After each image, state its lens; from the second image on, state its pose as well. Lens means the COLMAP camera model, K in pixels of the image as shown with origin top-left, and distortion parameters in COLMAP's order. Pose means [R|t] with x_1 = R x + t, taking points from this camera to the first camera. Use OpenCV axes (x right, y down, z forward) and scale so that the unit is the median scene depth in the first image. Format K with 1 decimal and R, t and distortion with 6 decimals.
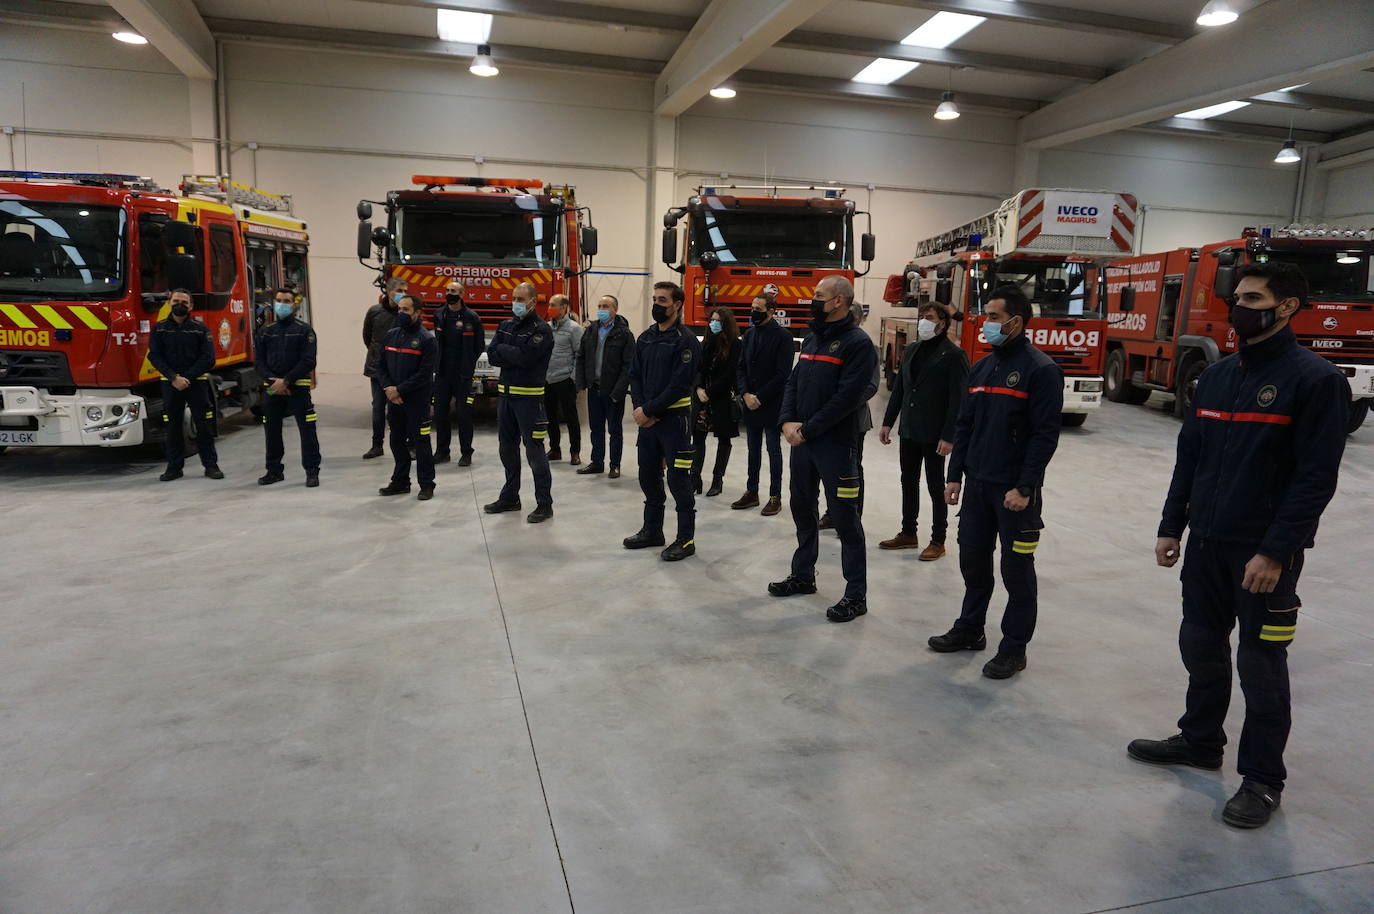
lens RADIAL K [[918.7, 0, 687.9], [0, 918.7, 455.7], [0, 0, 1]] dist [-0.055301, 0.044920]
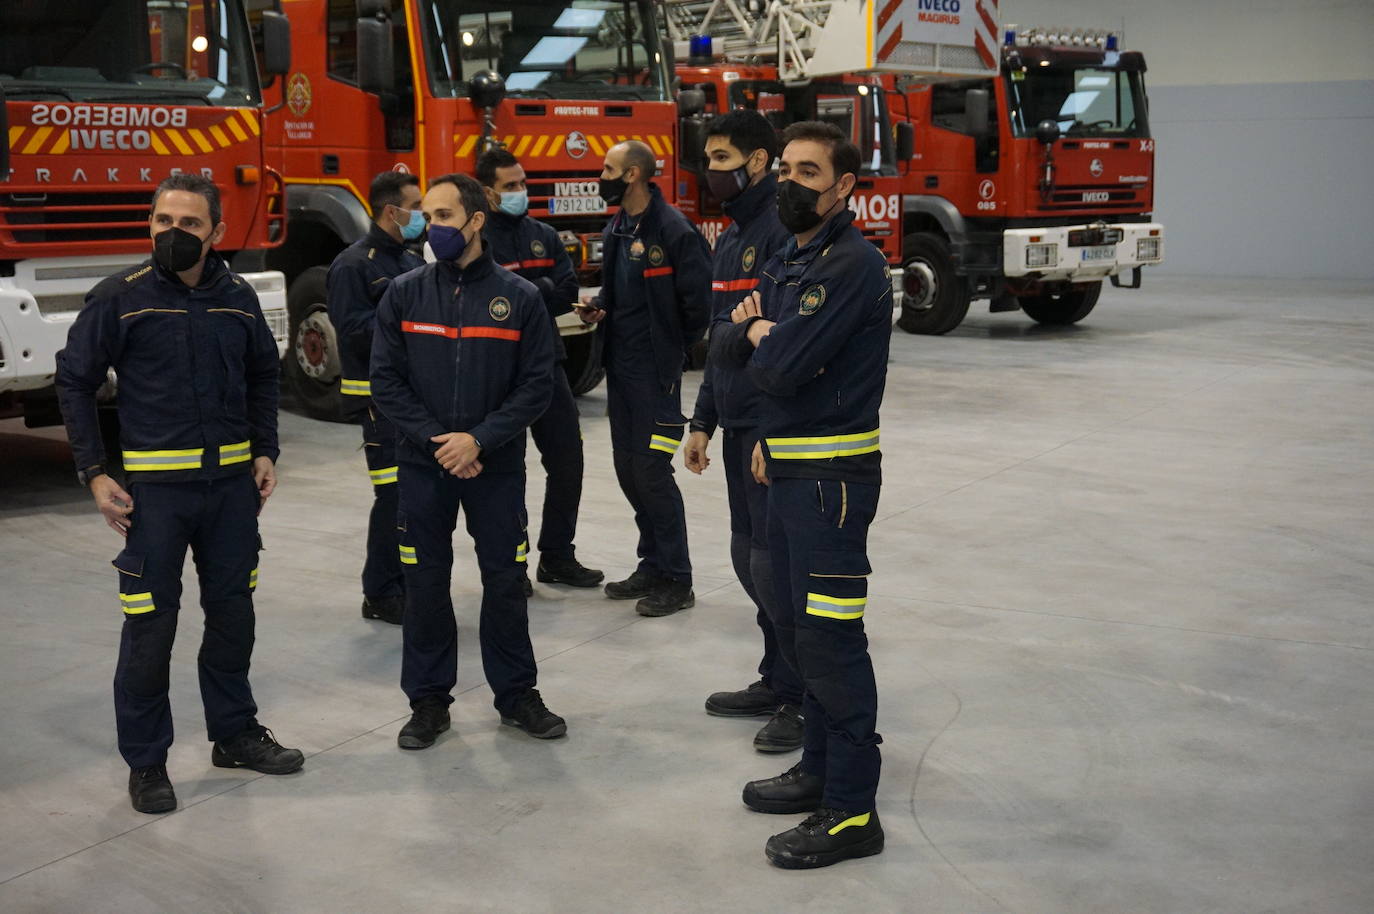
lens RADIAL K [[1896.8, 0, 699.5], [0, 1896.8, 430.4], [0, 0, 1]] dist [0.010795, 0.000000]
pose [[0.695958, -0.130270, 0.706167, -0.651803], [0.143241, 0.988828, 0.041244, -0.055837], [-0.703651, 0.072448, 0.706843, 0.208990]]
